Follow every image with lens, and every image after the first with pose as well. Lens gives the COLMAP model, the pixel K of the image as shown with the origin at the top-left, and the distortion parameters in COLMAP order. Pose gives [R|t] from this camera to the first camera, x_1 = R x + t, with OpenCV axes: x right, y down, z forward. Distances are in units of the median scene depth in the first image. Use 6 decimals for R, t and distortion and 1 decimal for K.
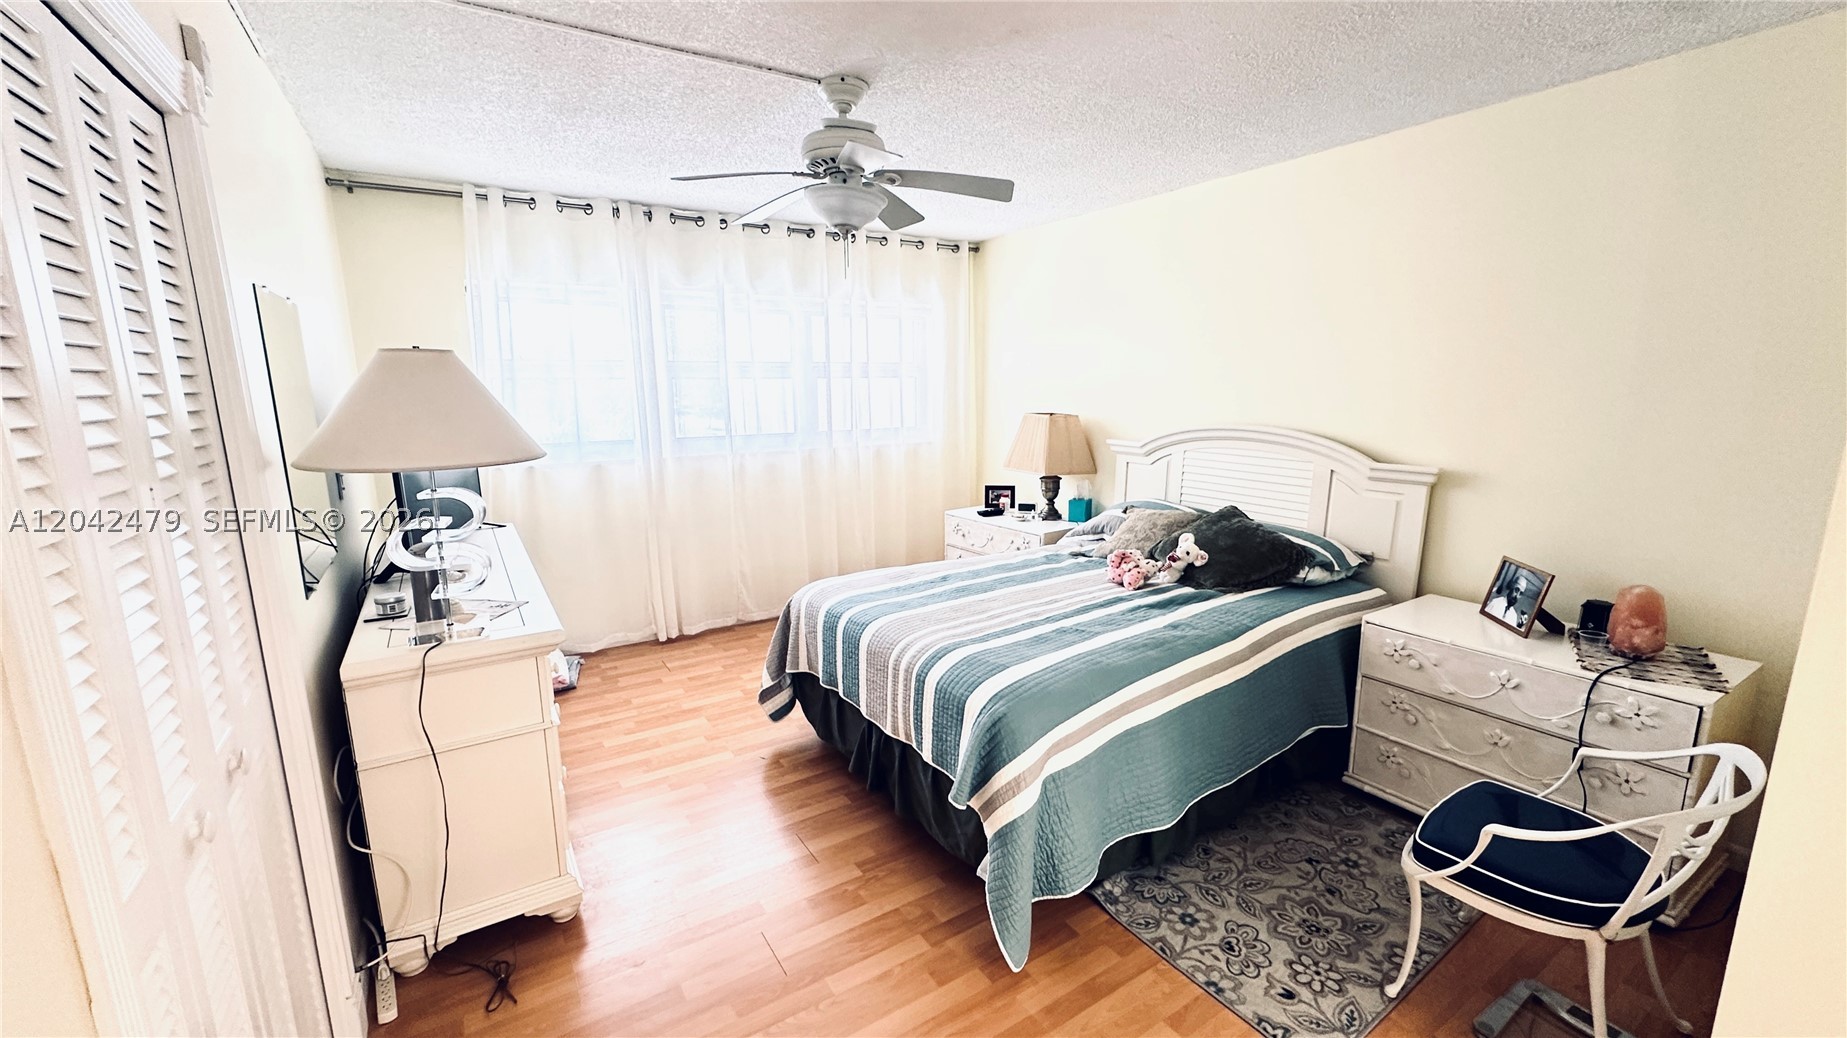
lens RADIAL K [[731.8, 0, 923.1], [0, 731.8, 522.2], [0, 0, 1]] dist [-0.004150, 0.000919]
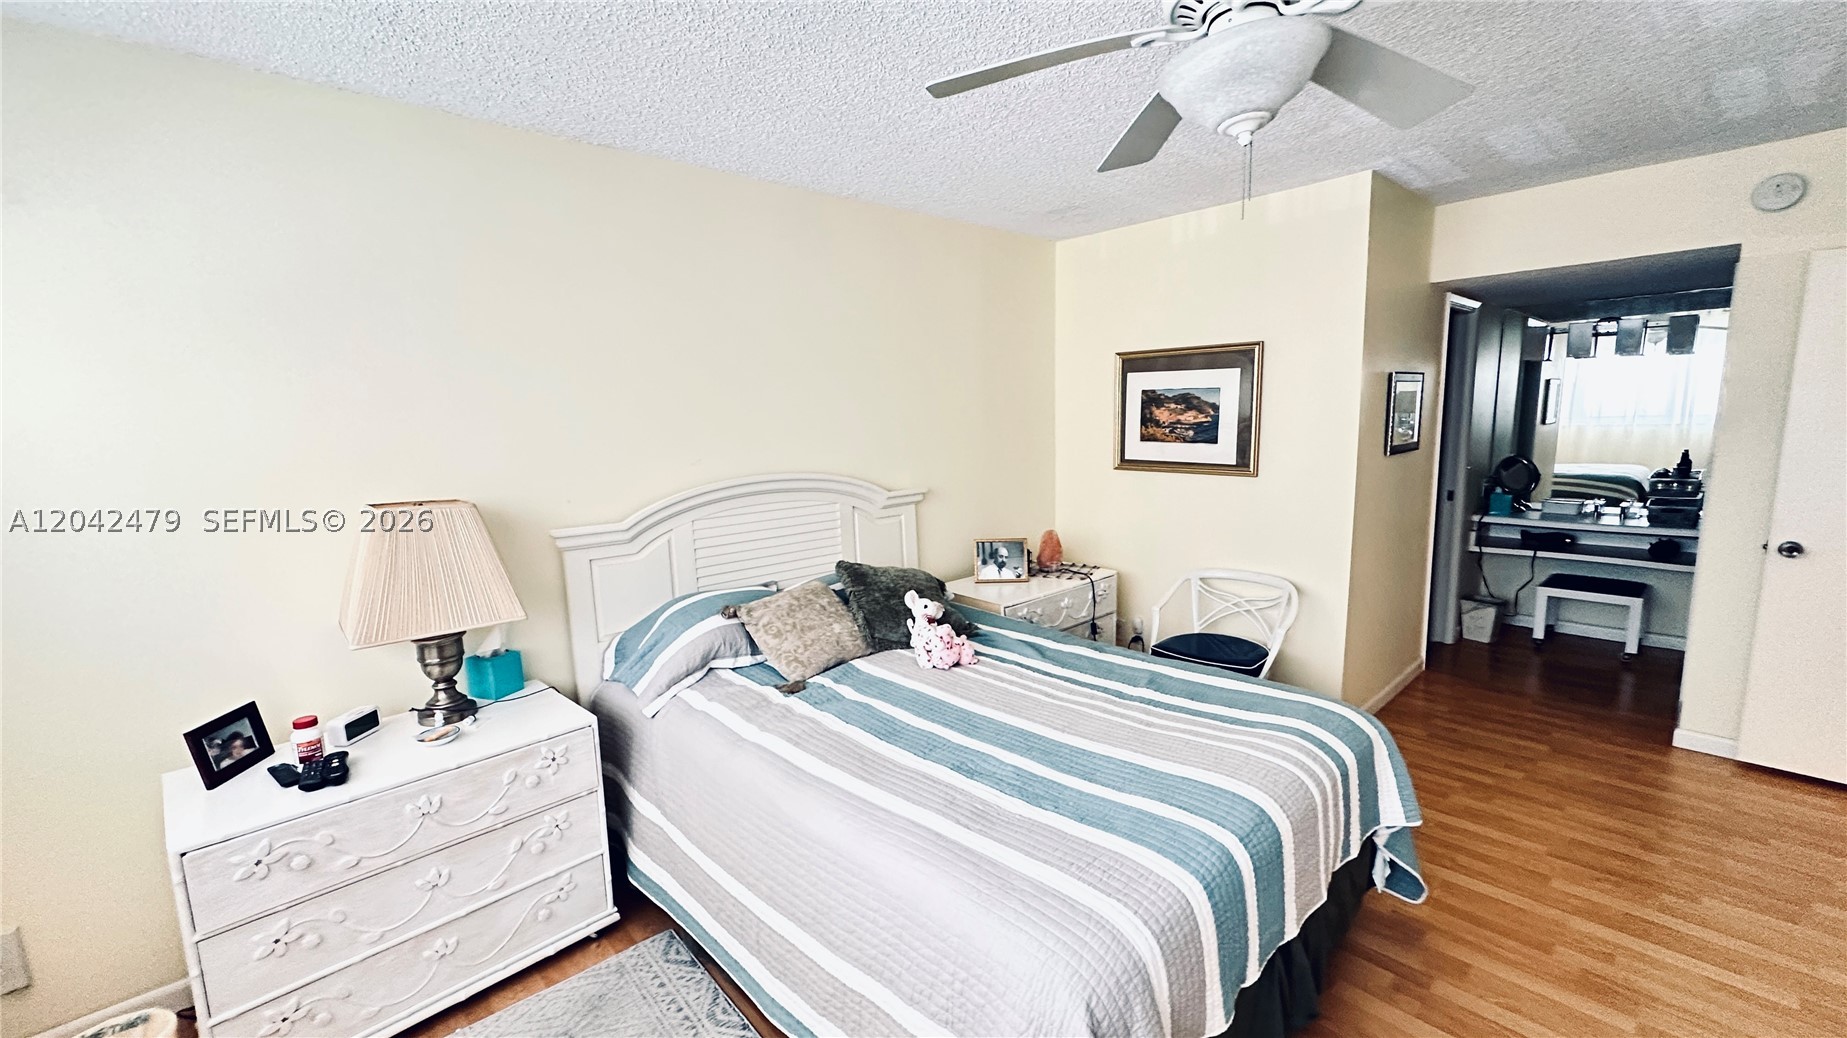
lens RADIAL K [[731.8, 0, 923.1], [0, 731.8, 522.2], [0, 0, 1]] dist [-0.004150, 0.000919]
pose [[-0.195587, -0.128101, 0.972284, -0.493975], [0.208300, 0.963383, 0.168831, -0.215815], [-0.958309, 0.235548, -0.161742, 1.139159]]
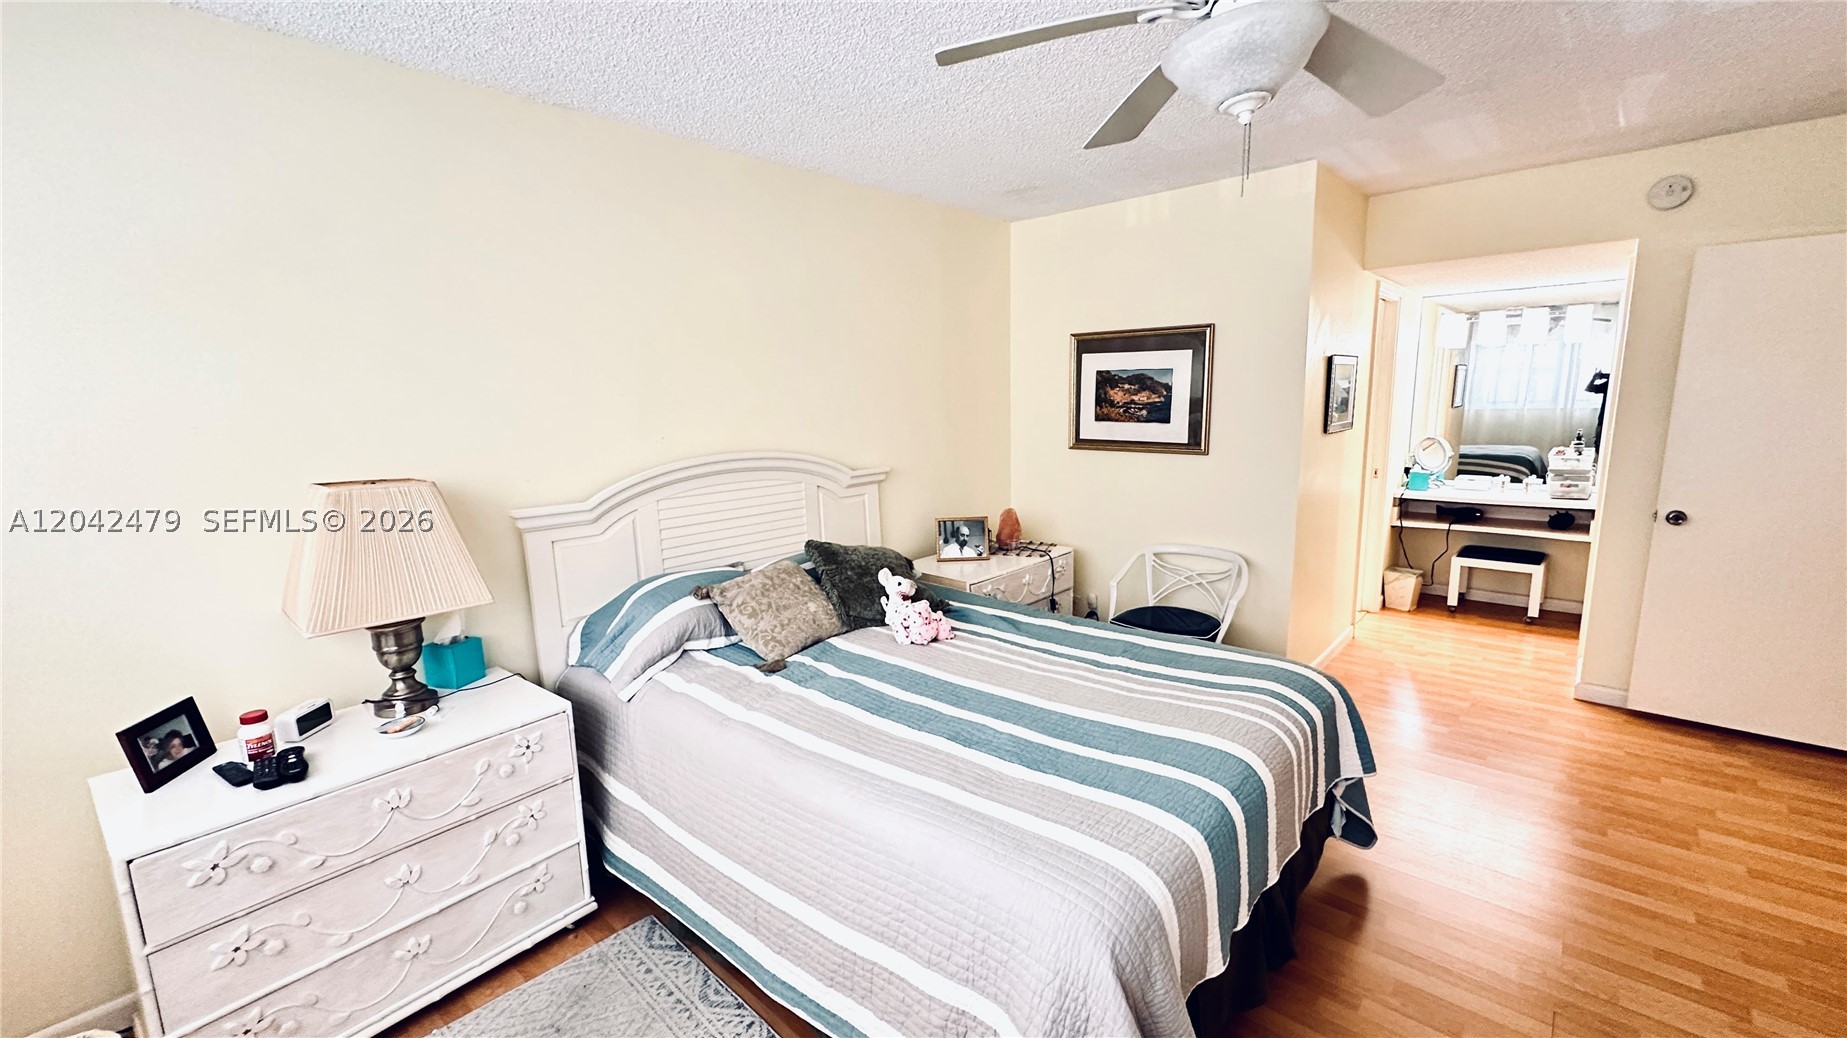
lens RADIAL K [[731.8, 0, 923.1], [0, 731.8, 522.2], [0, 0, 1]] dist [-0.004150, 0.000919]
pose [[-0.284773, -0.145466, 0.947493, -0.485457], [0.201361, 0.957289, 0.207489, -0.217398], [-0.937207, 0.249876, -0.243319, 1.187125]]
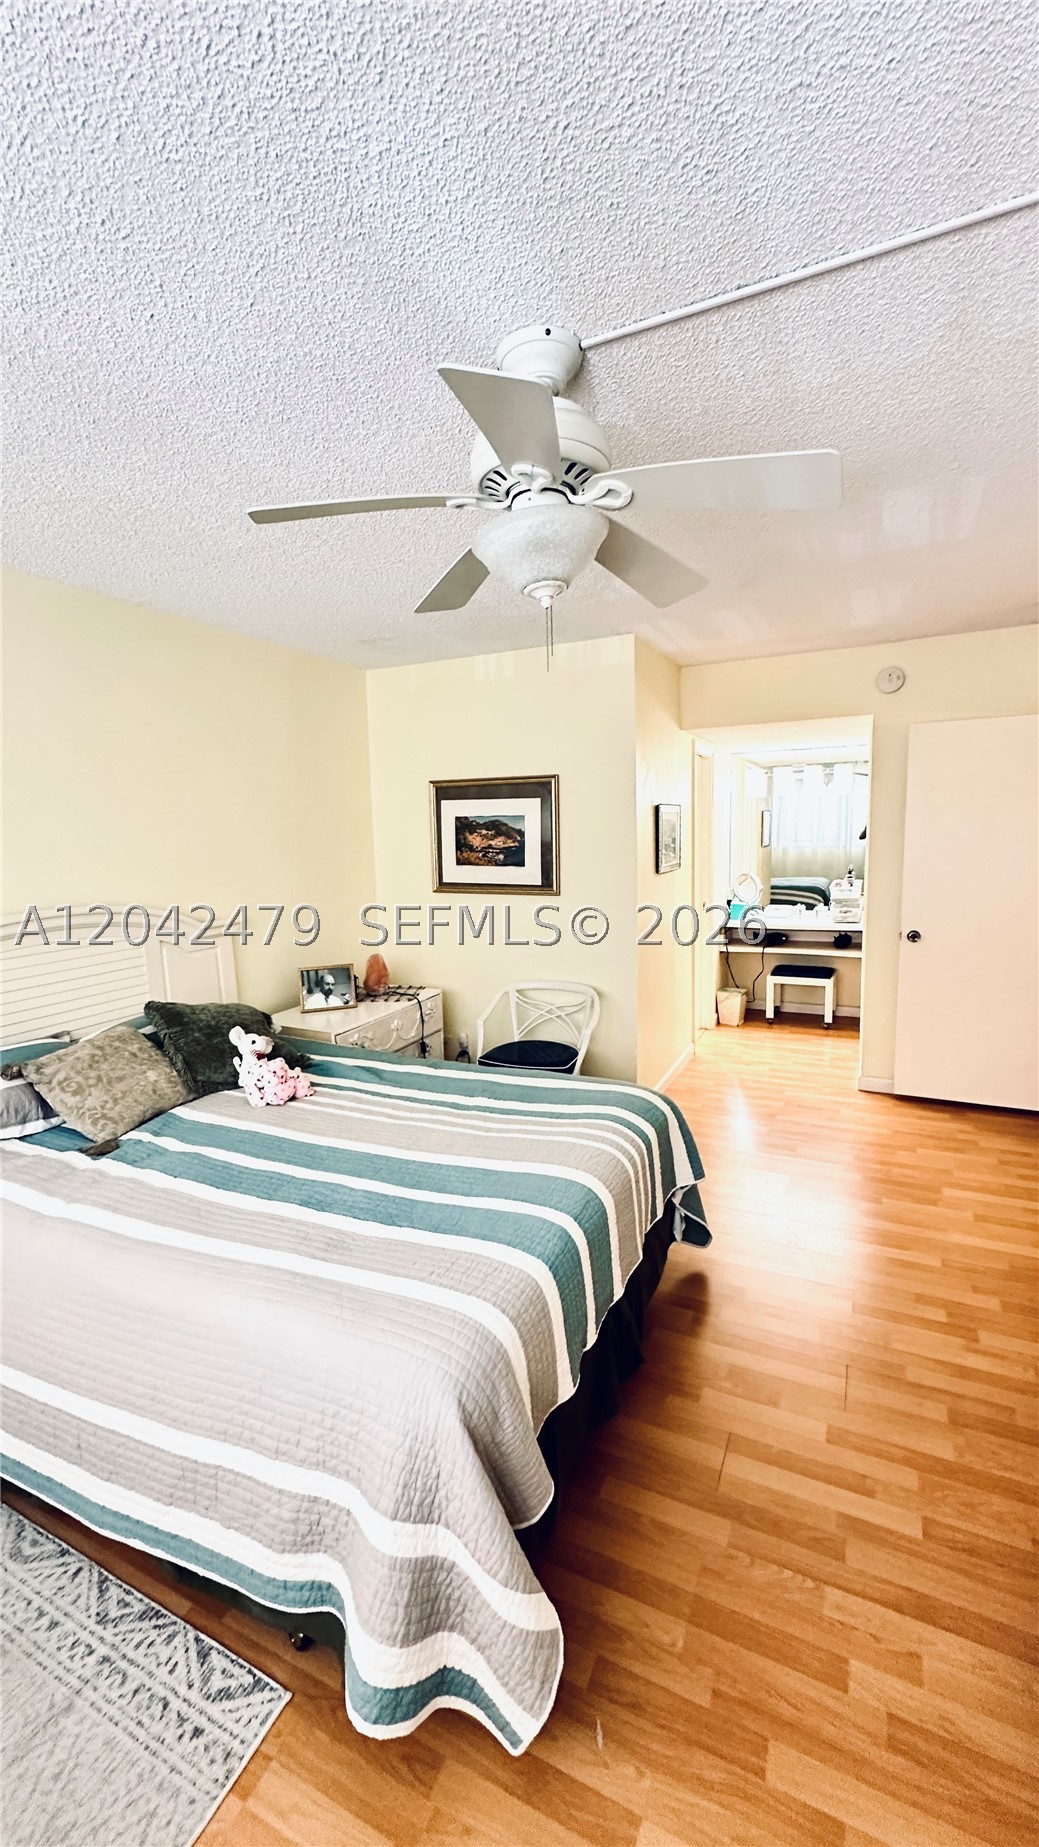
lens RADIAL K [[731.8, 0, 516.7], [0, 731.8, 923.8], [0, 0, 1]] dist [-0.004150, 0.000919]
pose [[-0.546326, -0.081062, 0.833641, -0.502424], [0.184585, 0.959182, 0.214238, -0.222144], [-0.816980, 0.270922, -0.509063, 1.161148]]
